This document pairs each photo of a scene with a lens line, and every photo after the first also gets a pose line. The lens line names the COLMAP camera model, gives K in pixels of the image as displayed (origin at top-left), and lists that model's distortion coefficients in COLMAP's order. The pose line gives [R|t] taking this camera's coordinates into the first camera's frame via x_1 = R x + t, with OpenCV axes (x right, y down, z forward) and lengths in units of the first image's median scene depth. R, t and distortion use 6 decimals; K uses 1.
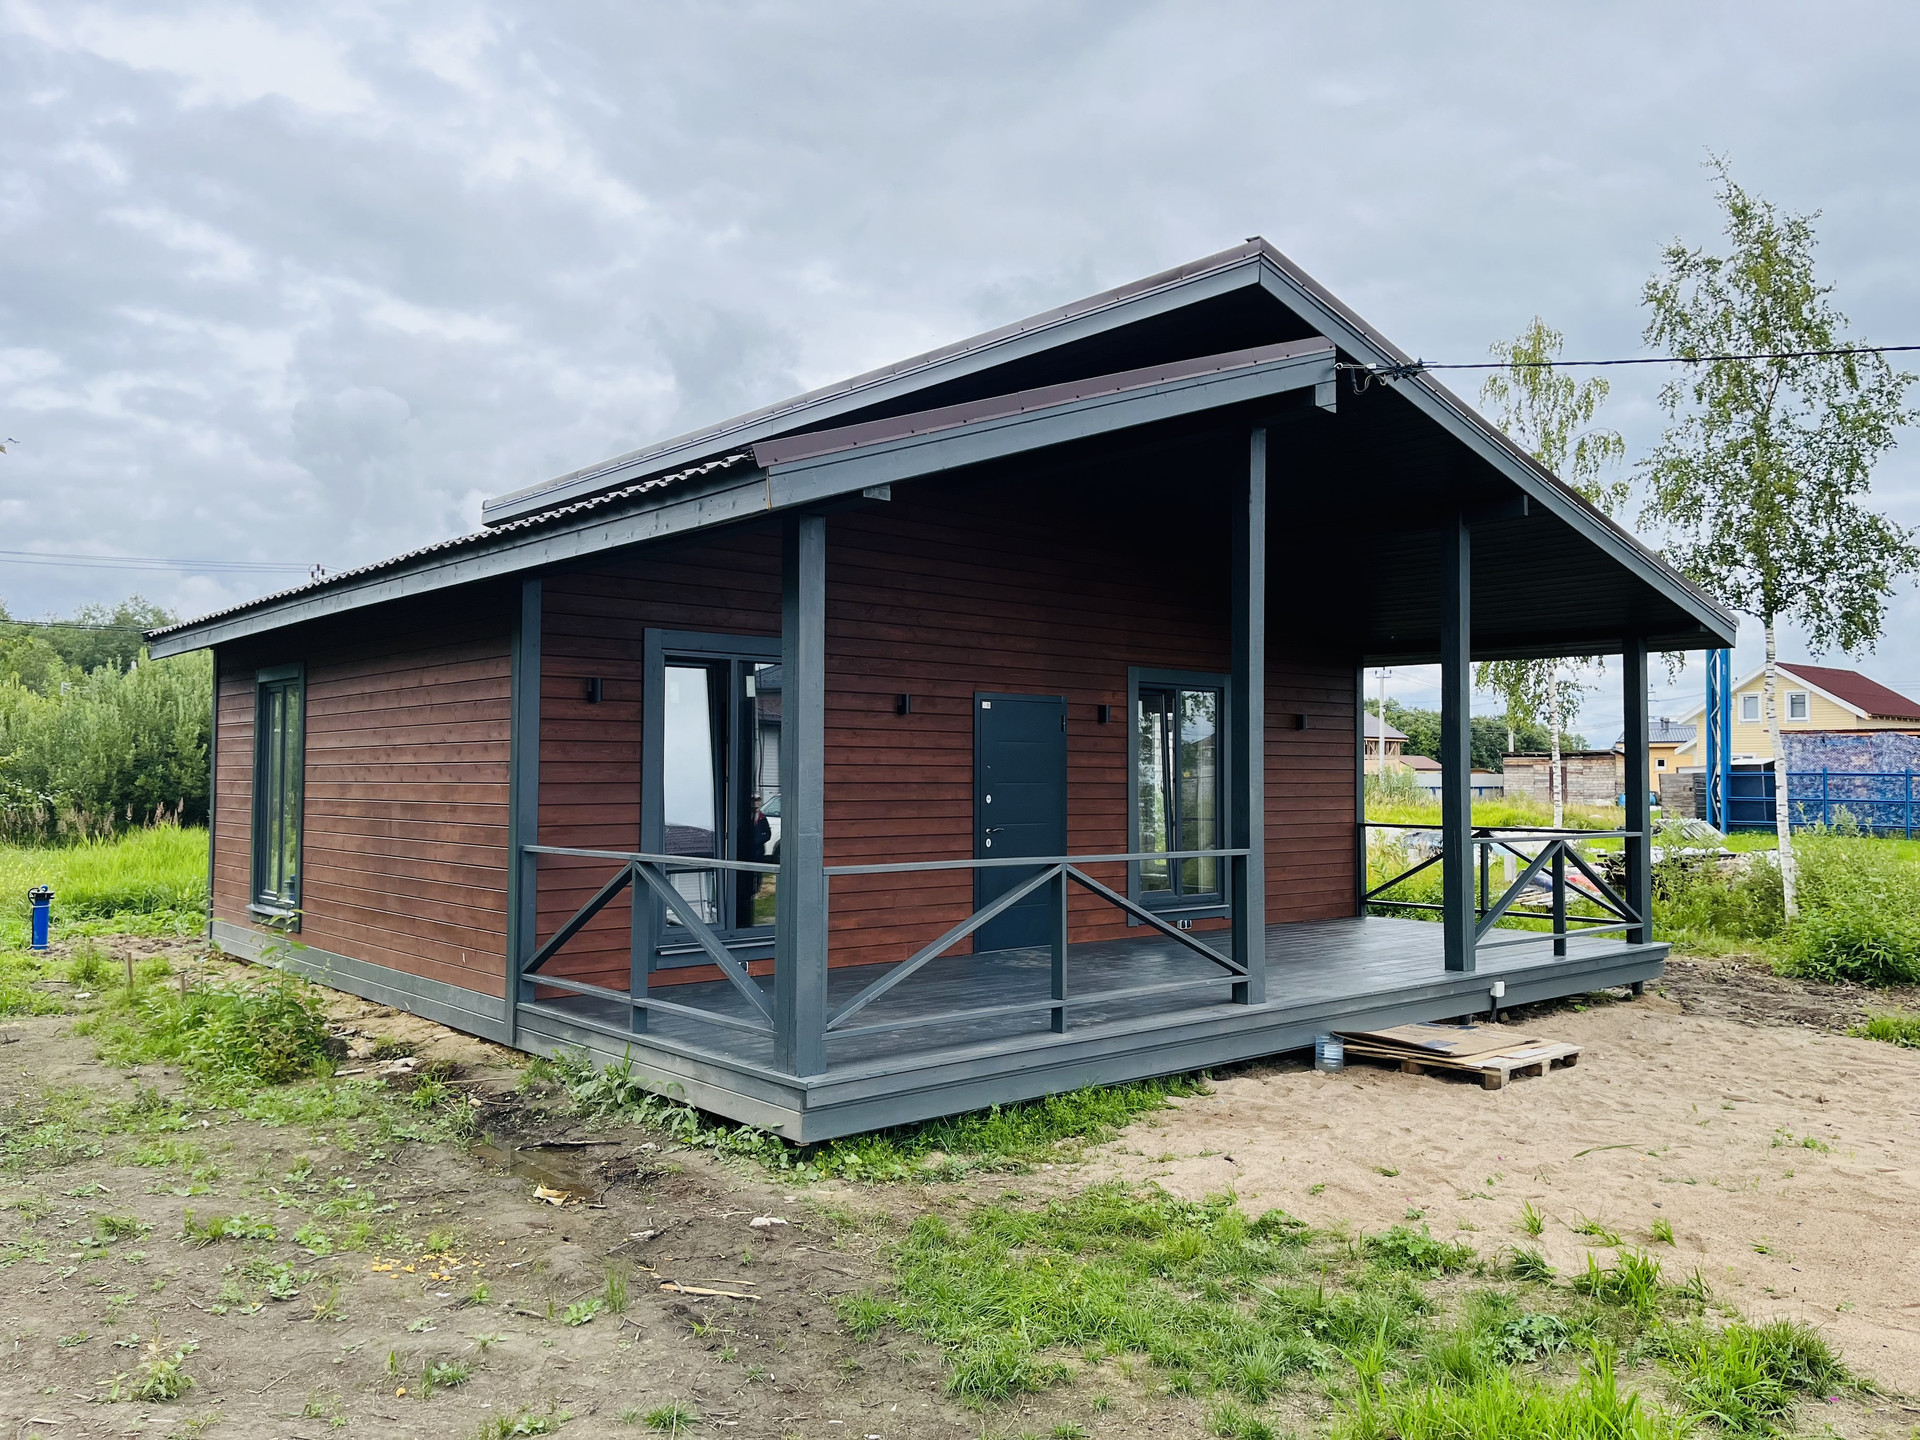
lens RADIAL K [[1445.8, 0, 958.8], [0, 1445.8, 726.4], [0, 0, 1]] dist [0.067888, -0.068648]
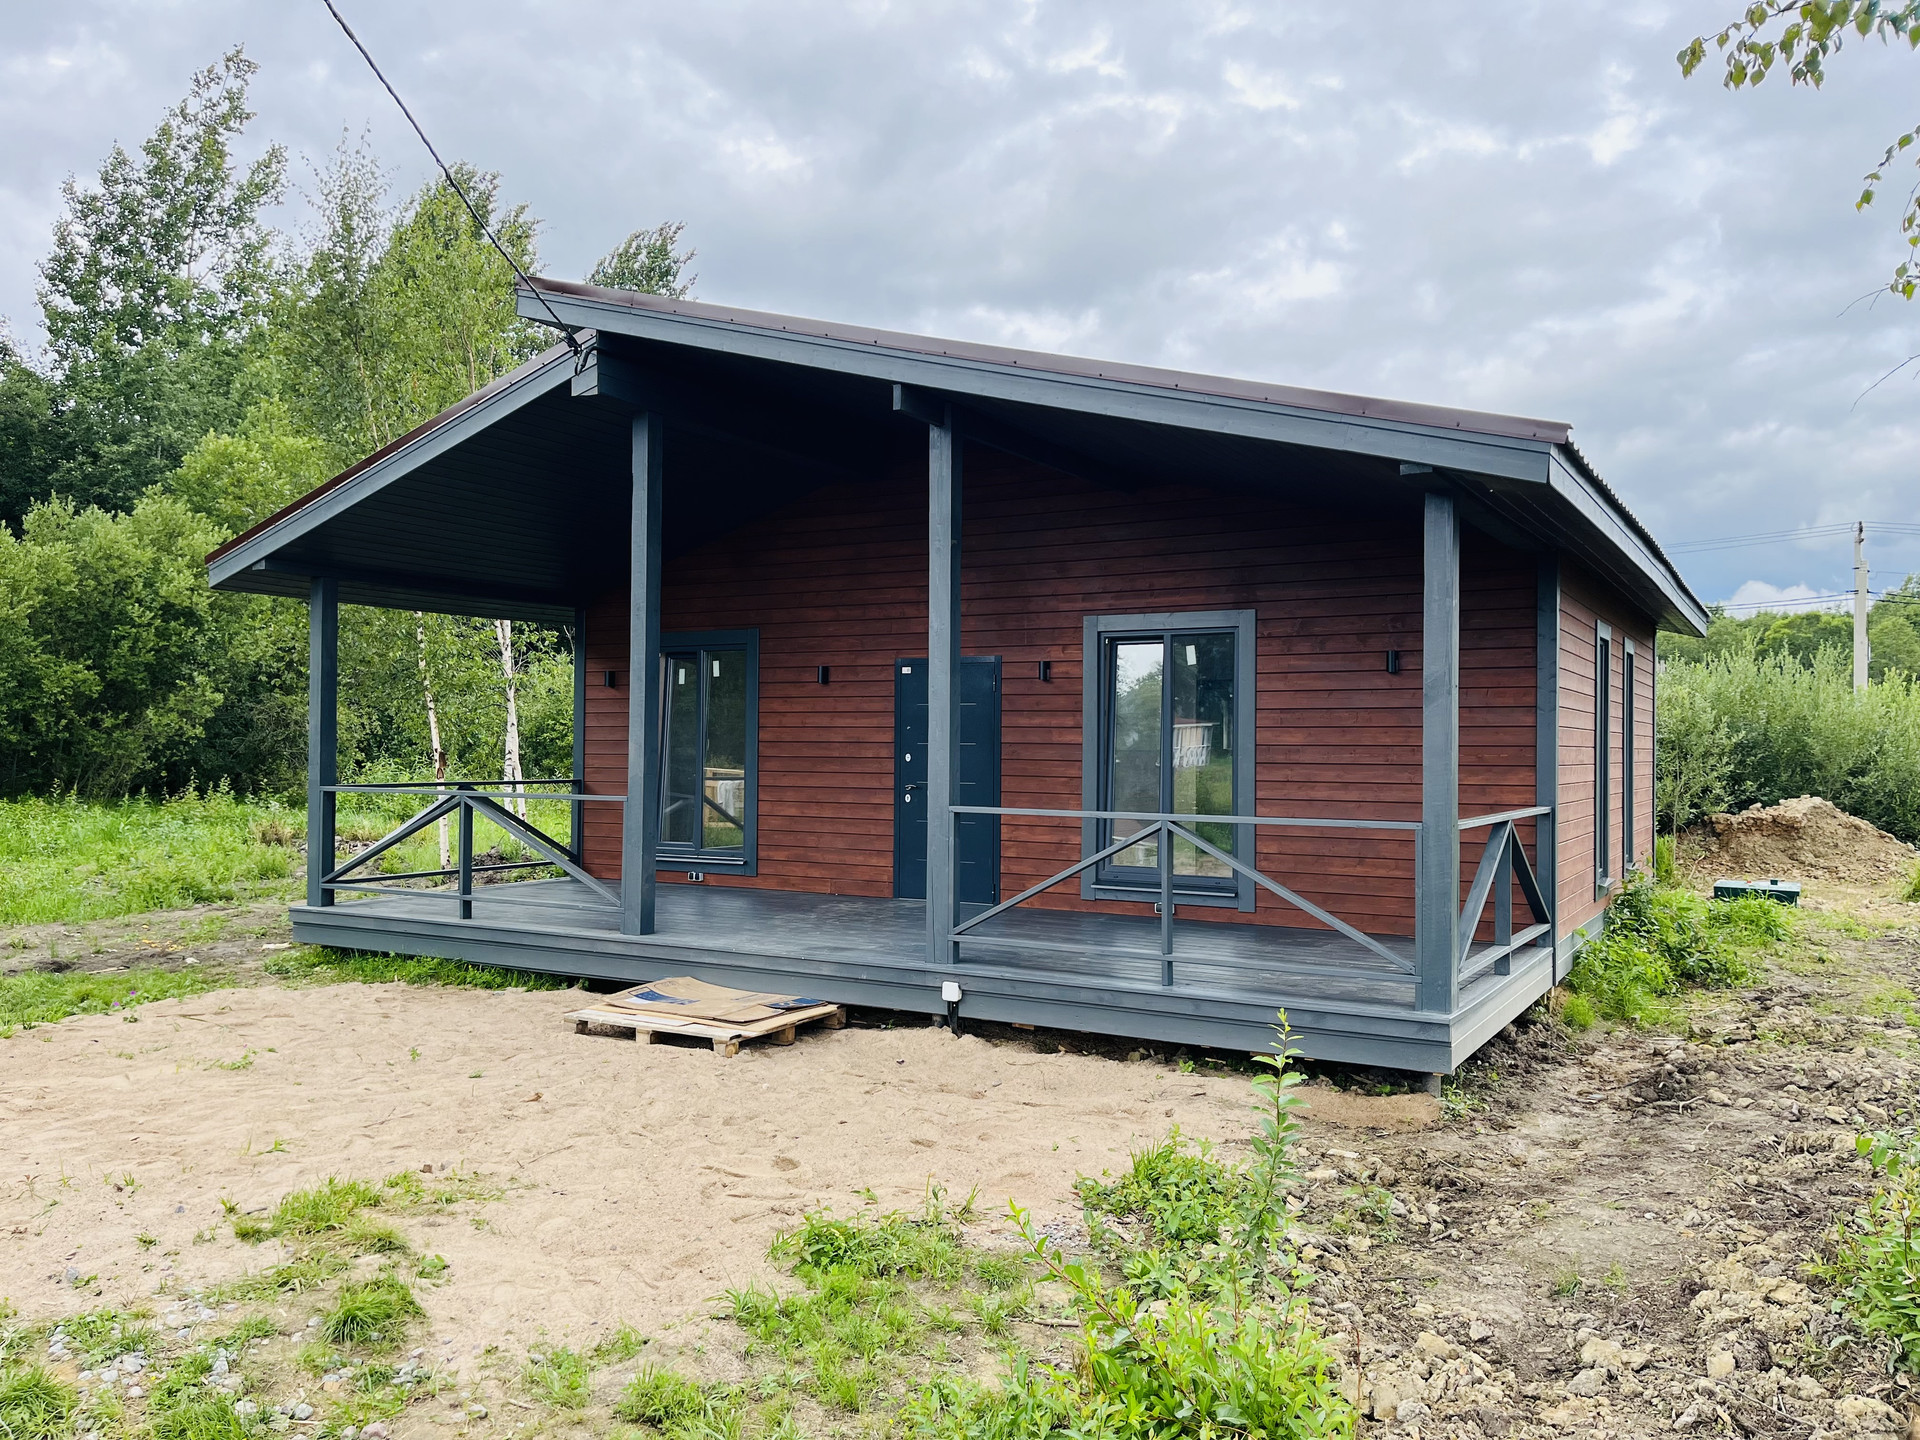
lens RADIAL K [[1445.8, 0, 971.9], [0, 1445.8, 729.8], [0, 0, 1]] dist [0.067888, -0.068648]
pose [[0.328141, -0.012059, -0.944552, 1.105868], [0.025701, 0.999662, -0.003834, 0.036807], [0.944279, -0.023018, 0.328340, 0.727933]]
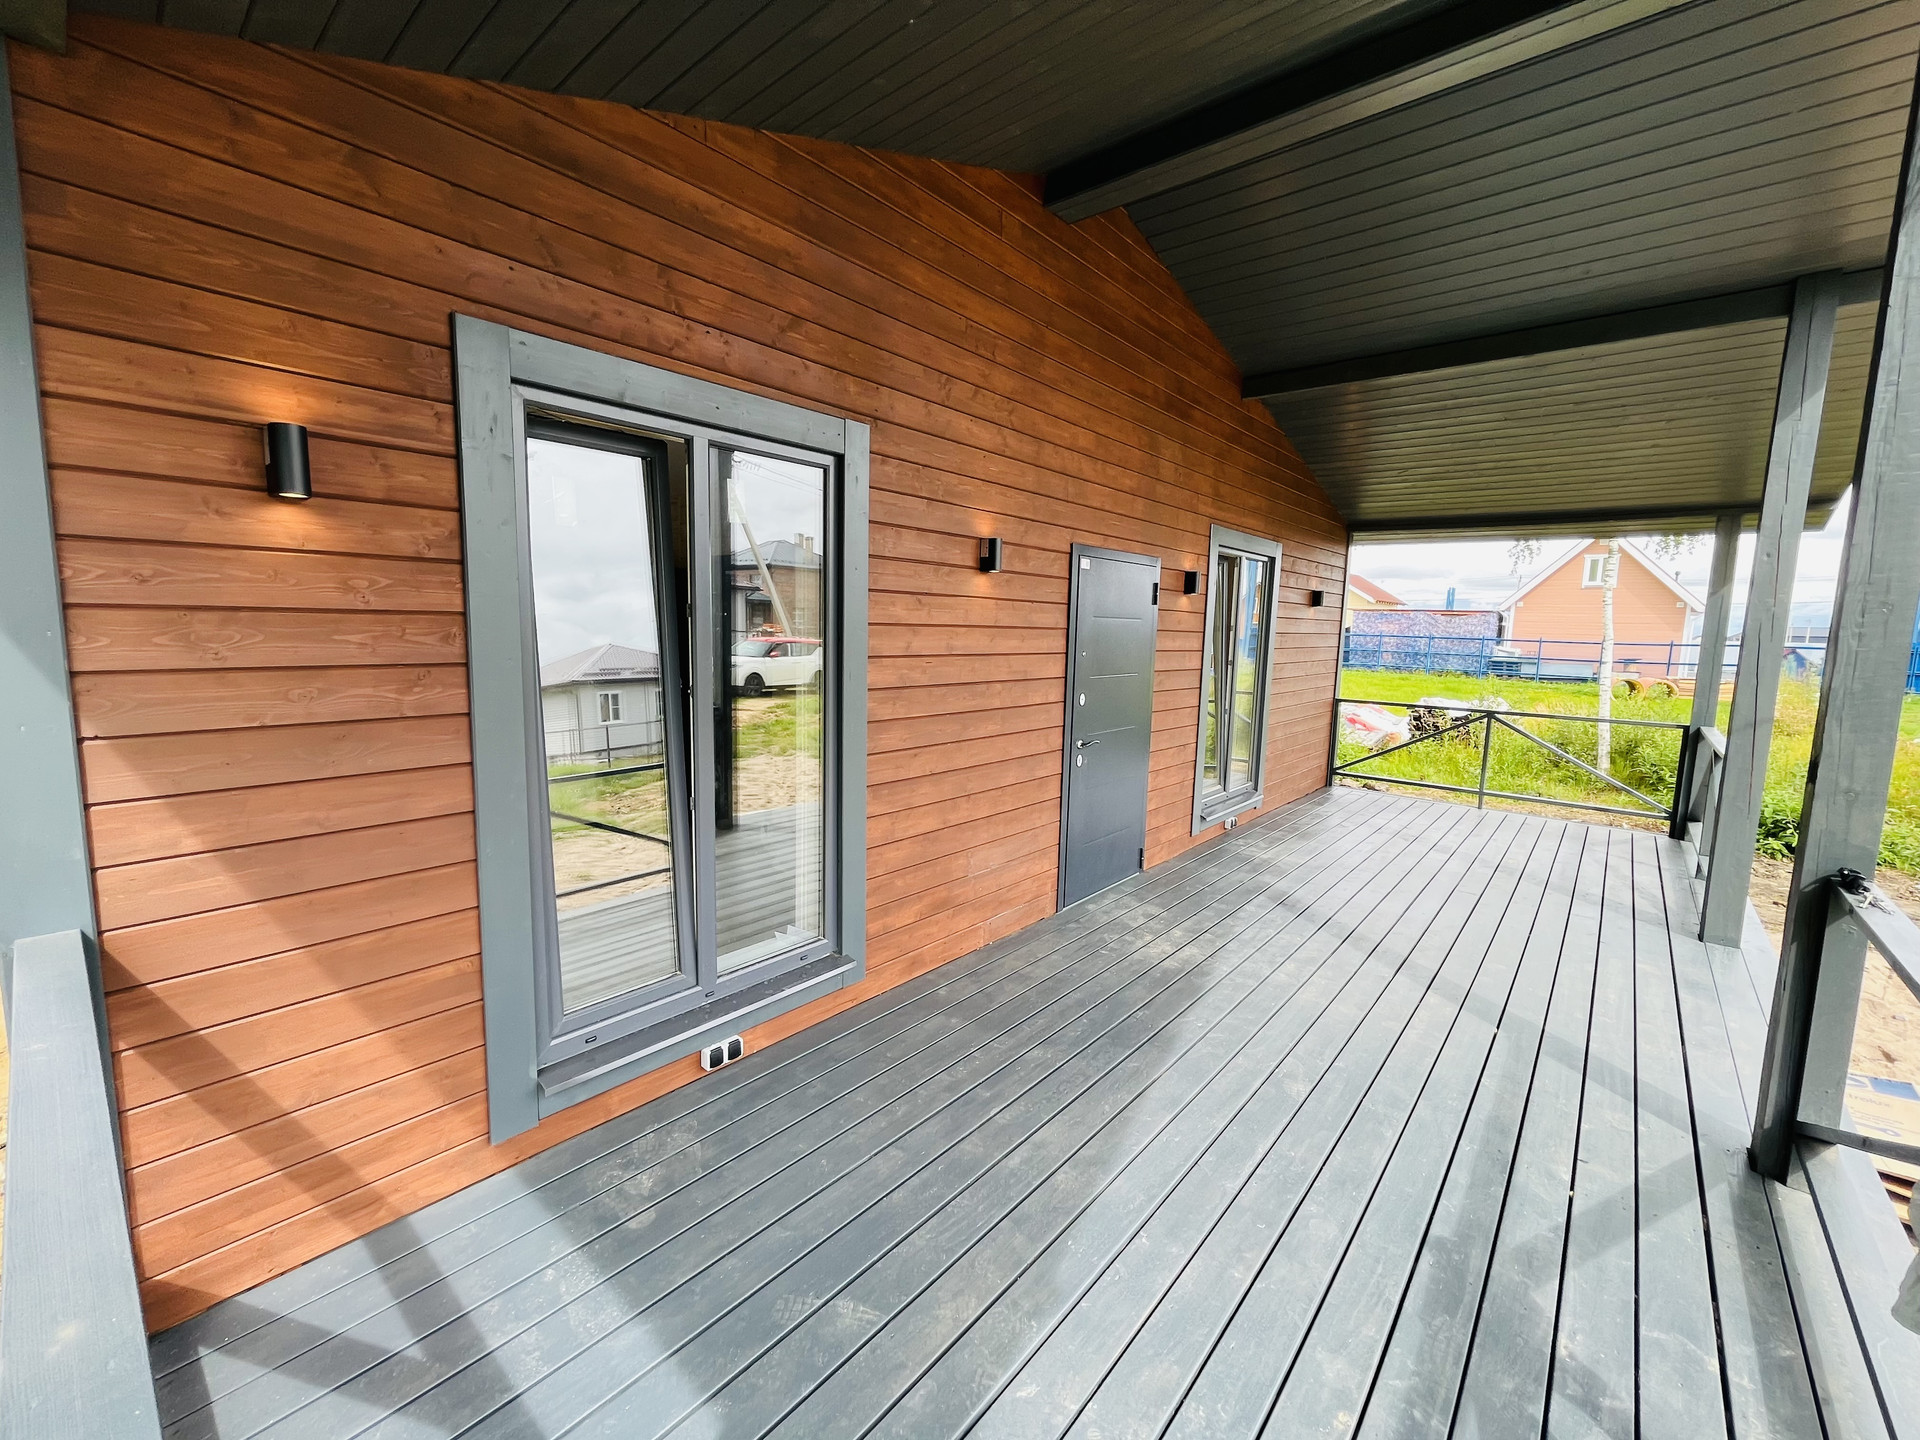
lens RADIAL K [[781.7, 0, 945.8], [0, 781.7, 721.5], [0, 0, 1]] dist [0.001241, 0.000037]
pose [[0.991126, 0.002077, 0.132910, -0.100716], [-0.023100, 0.987355, 0.156834, 0.002845], [-0.130904, -0.158513, 0.978641, 0.666449]]
